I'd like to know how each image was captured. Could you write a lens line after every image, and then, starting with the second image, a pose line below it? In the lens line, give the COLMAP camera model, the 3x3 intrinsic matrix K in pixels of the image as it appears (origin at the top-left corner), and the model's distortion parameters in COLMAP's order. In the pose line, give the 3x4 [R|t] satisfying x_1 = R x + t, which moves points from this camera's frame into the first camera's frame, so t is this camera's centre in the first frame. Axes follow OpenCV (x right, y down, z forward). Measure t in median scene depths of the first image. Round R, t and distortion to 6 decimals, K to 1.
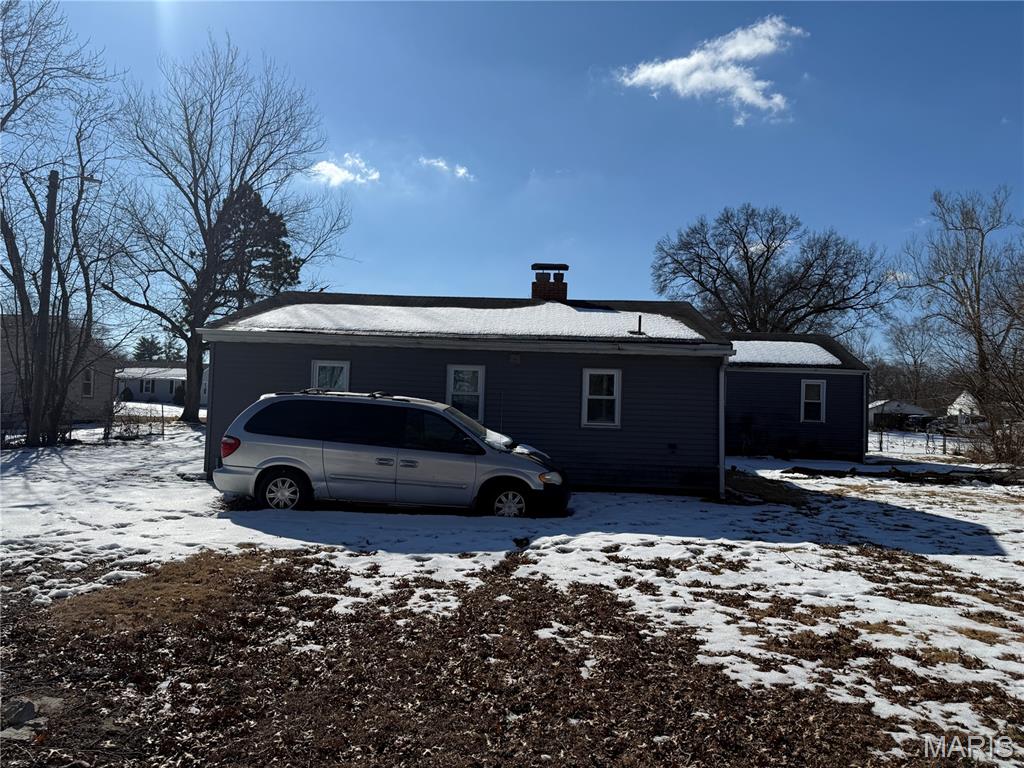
lens RADIAL K [[711.8, 0, 510.2], [0, 711.8, 382.4], [0, 0, 1]] dist [0.052925, -0.001565]
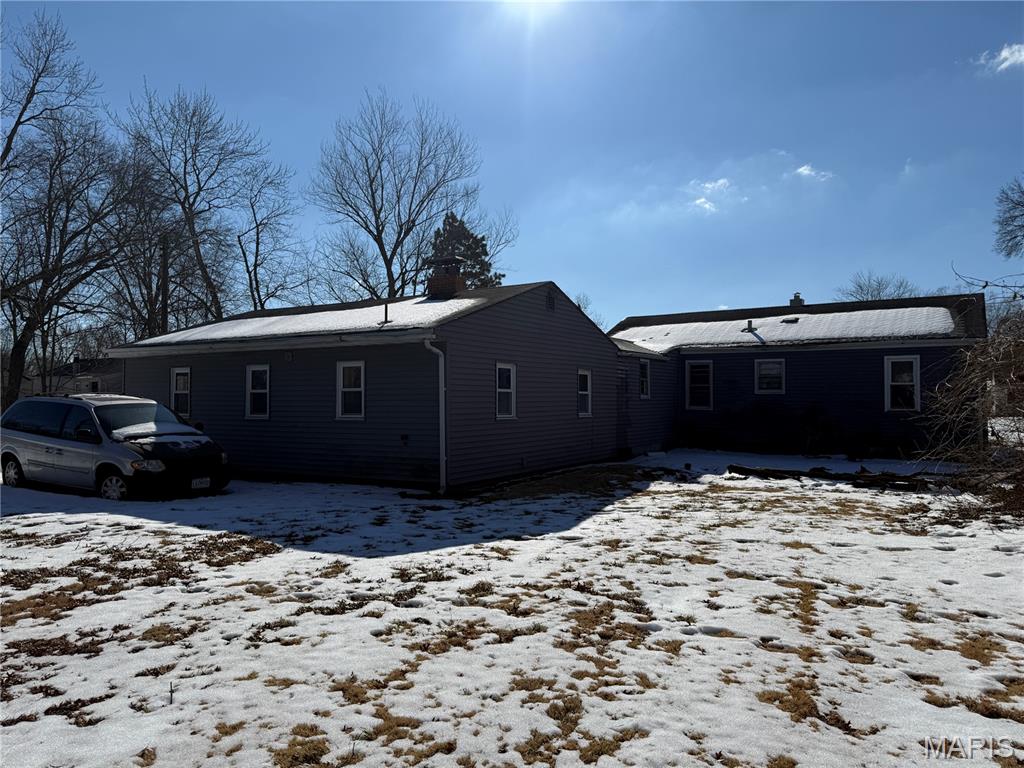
lens RADIAL K [[711.8, 0, 508.2], [0, 711.8, 388.5], [0, 0, 1]] dist [0.052925, -0.001565]
pose [[0.867980, -0.045199, -0.494539, 0.817349], [0.044743, 0.998917, -0.012767, 0.041926], [0.494580, -0.011045, 0.869062, 0.235575]]
